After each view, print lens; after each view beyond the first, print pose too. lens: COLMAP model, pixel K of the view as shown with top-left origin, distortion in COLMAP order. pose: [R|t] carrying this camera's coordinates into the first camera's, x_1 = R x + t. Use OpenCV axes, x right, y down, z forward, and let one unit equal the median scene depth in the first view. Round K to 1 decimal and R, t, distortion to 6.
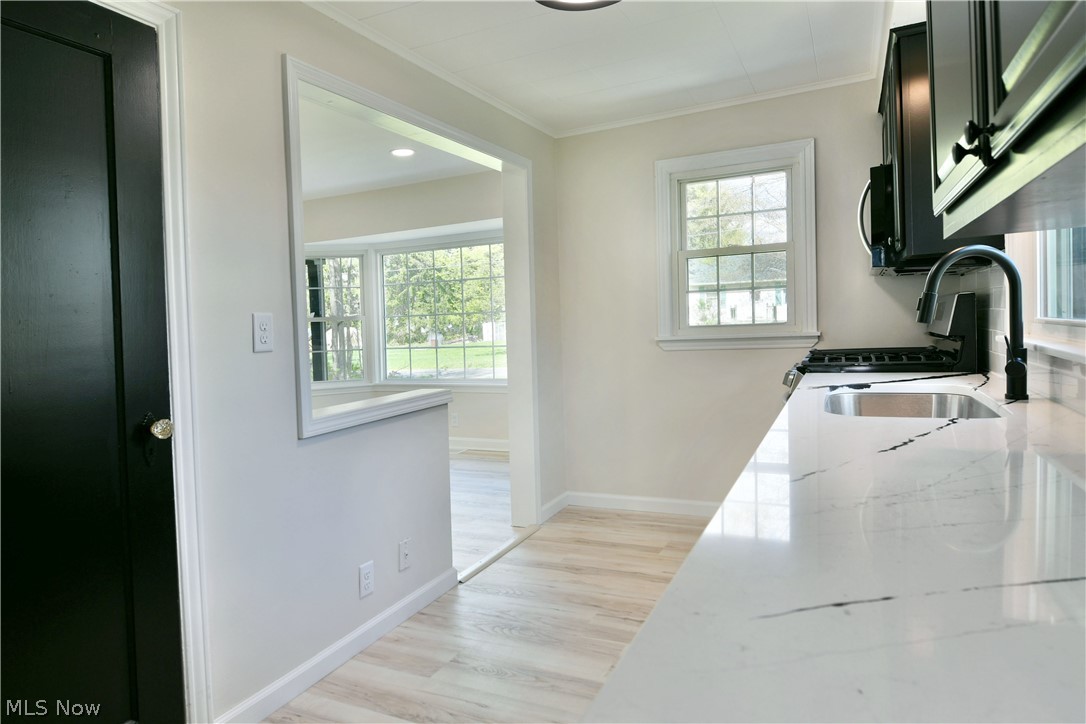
lens RADIAL K [[661.4, 0, 545.9], [0, 661.4, 370.8], [0, 0, 1]] dist [-0.004574, -0.001363]
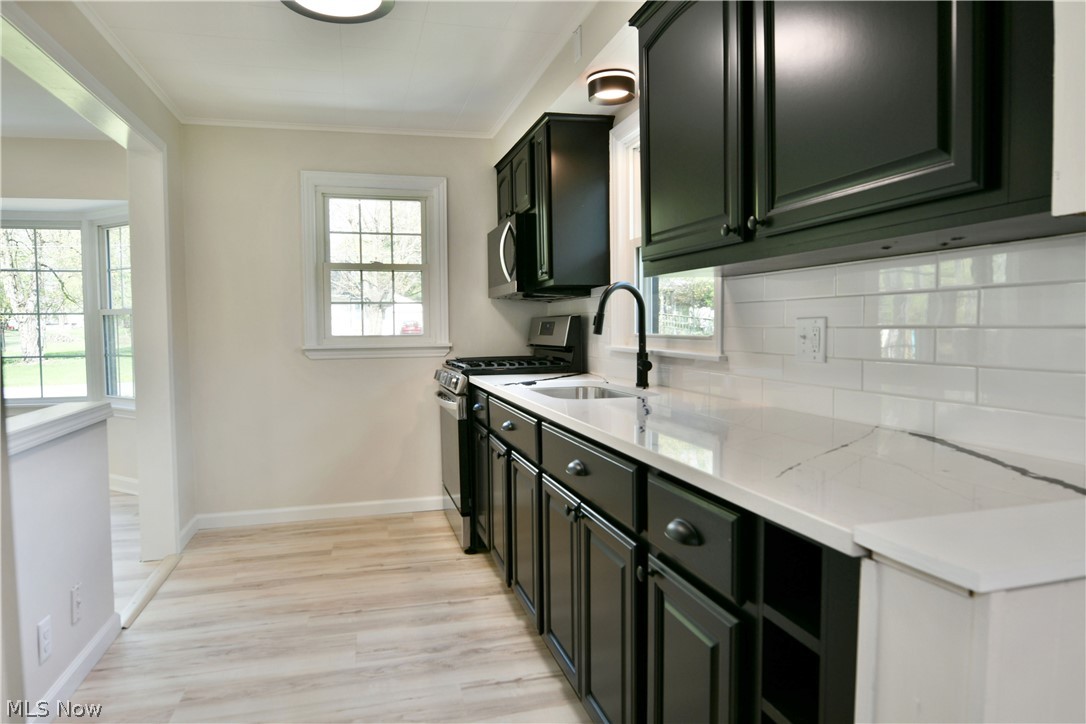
lens RADIAL K [[661.0, 0, 541.0], [0, 661.0, 386.9], [0, 0, 1]] dist [-0.000850, 0.000527]
pose [[0.759881, -0.023683, 0.649631, -0.227458], [0.025099, 0.999660, 0.007085, 0.014508], [-0.649578, 0.010922, 0.760217, 0.001725]]
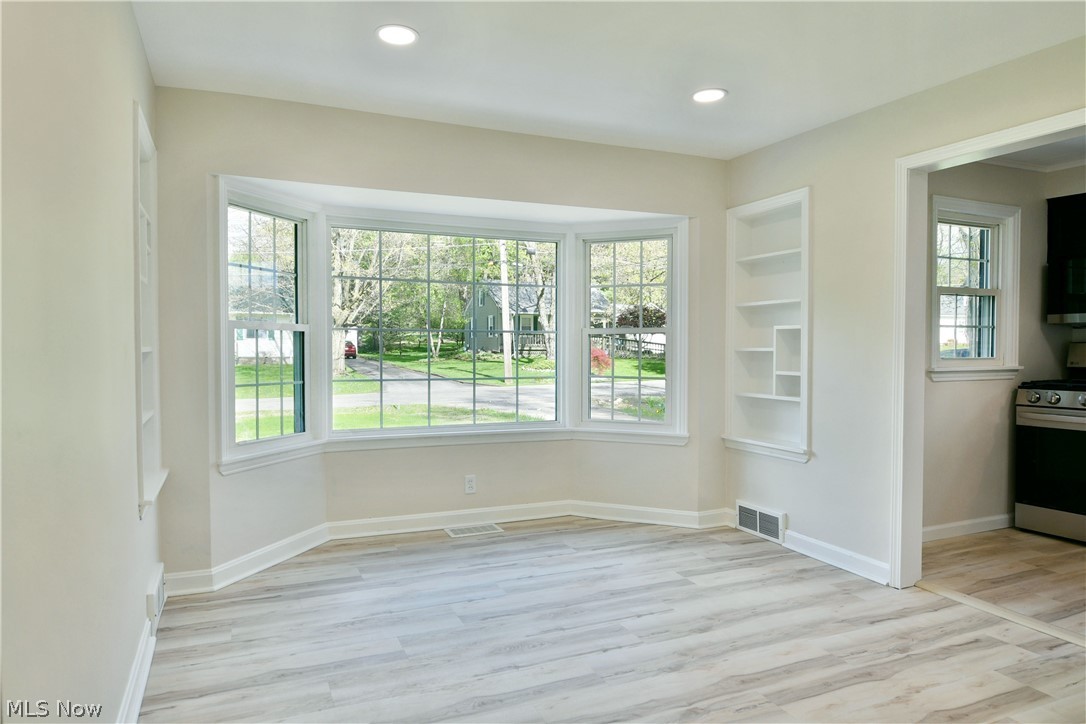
lens RADIAL K [[694.0, 0, 538.2], [0, 694.0, 376.3], [0, 0, 1]] dist [-0.006558, -0.004276]
pose [[0.647147, 0.006140, 0.762340, -1.117830], [0.031177, 0.998918, -0.034511, -0.021935], [-0.761727, 0.046101, 0.646255, 0.840581]]
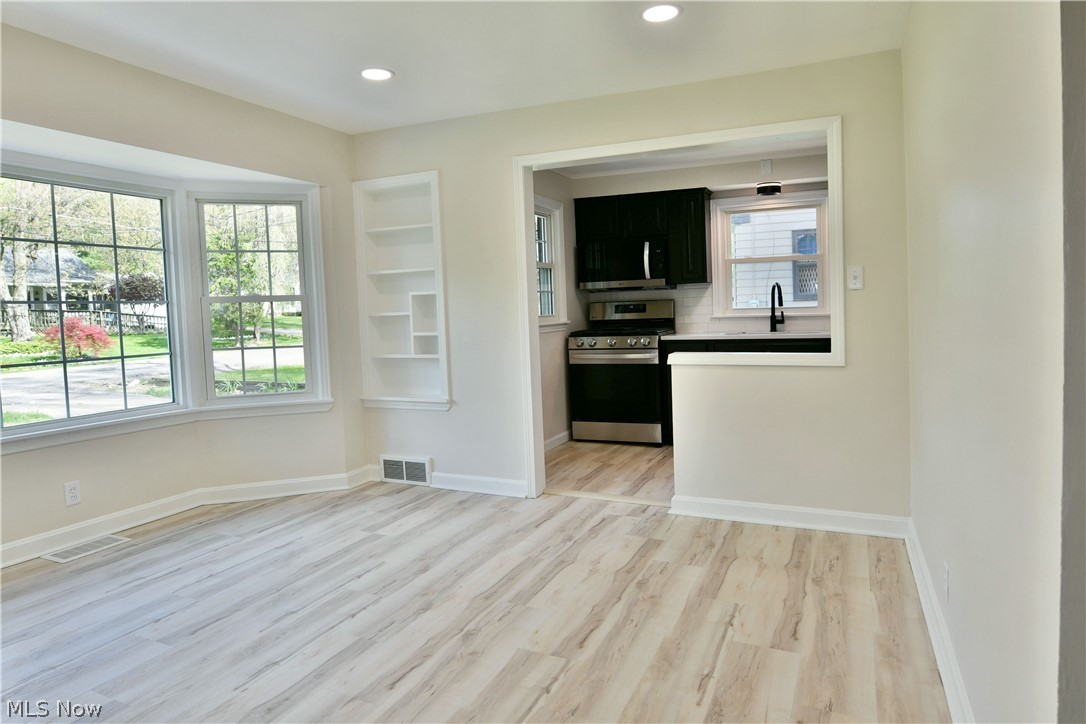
lens RADIAL K [[659.1, 0, 567.9], [0, 659.1, 342.2], [0, 0, 1]] dist [0.000441, -0.002010]
pose [[-0.039236, -0.011583, 0.999163, -1.214492], [0.106766, 0.994160, 0.015718, -0.028981], [-0.993510, 0.107294, -0.037770, 1.051038]]
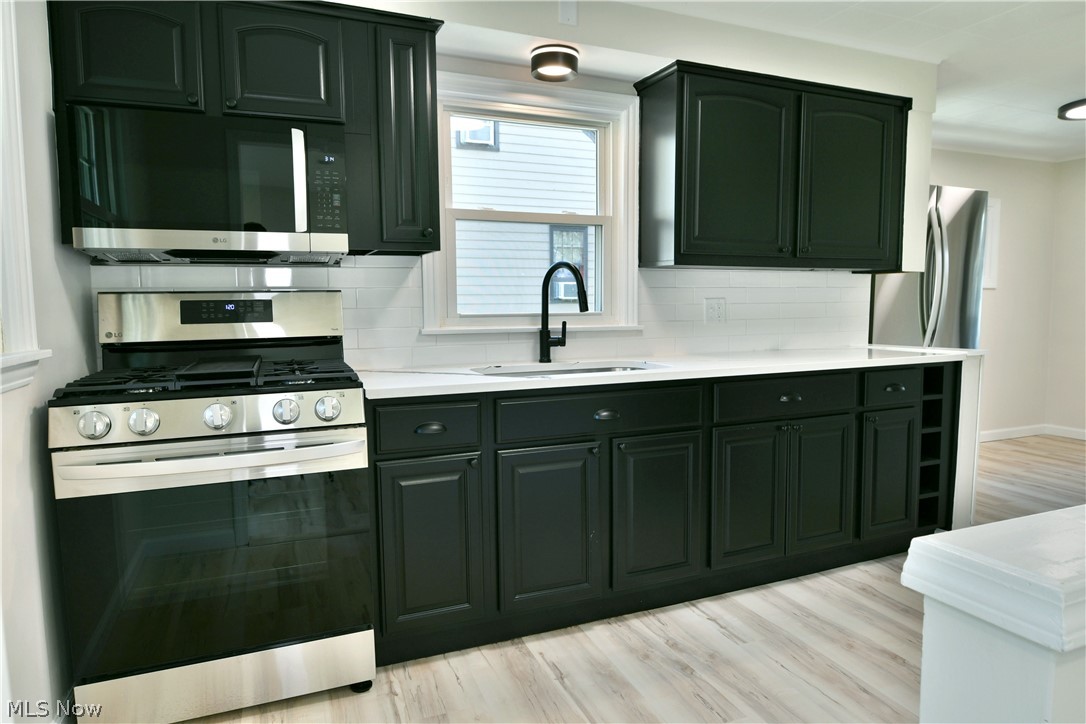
lens RADIAL K [[651.6, 0, 543.0], [0, 651.6, 362.0], [0, 0, 1]] dist [-0.047503, -0.000747]
pose [[-0.728491, -0.018425, 0.684807, -0.176399], [0.086986, 0.989059, 0.119145, -0.070674], [-0.679510, 0.146364, -0.718918, 1.066255]]
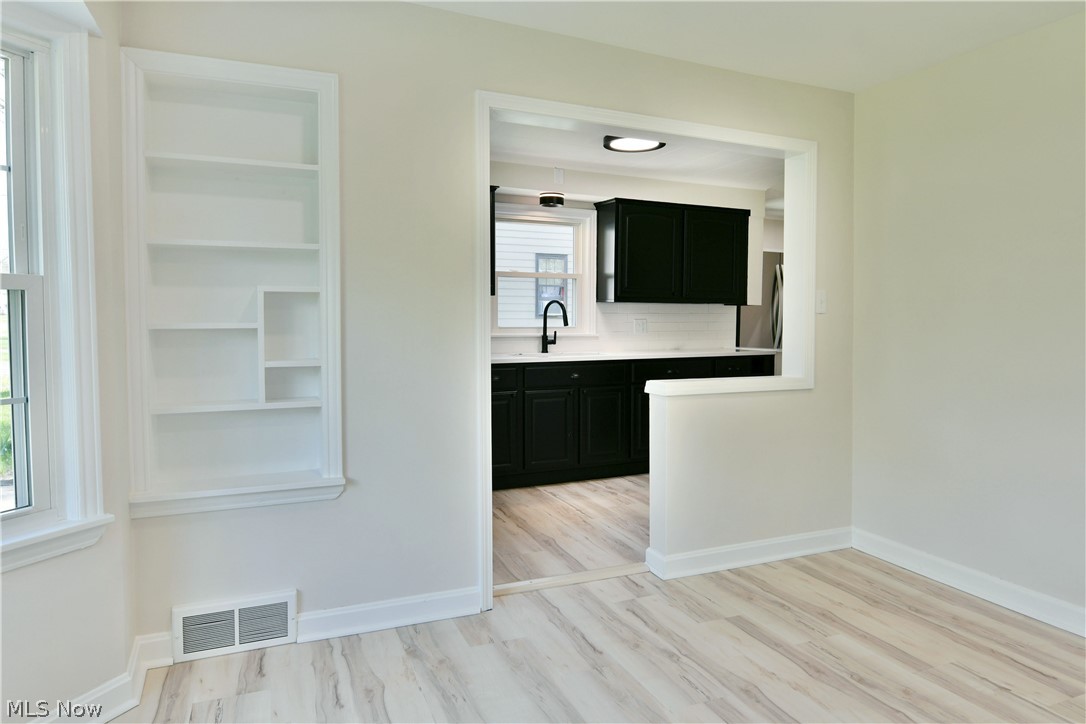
lens RADIAL K [[647.4, 0, 548.3], [0, 647.4, 337.7], [0, 0, 1]] dist [-0.014932, -0.001464]
pose [[-0.752966, 0.013151, 0.657928, -0.606643], [0.072762, 0.995334, 0.063377, -0.102316], [-0.654024, 0.095593, -0.750409, 1.587150]]
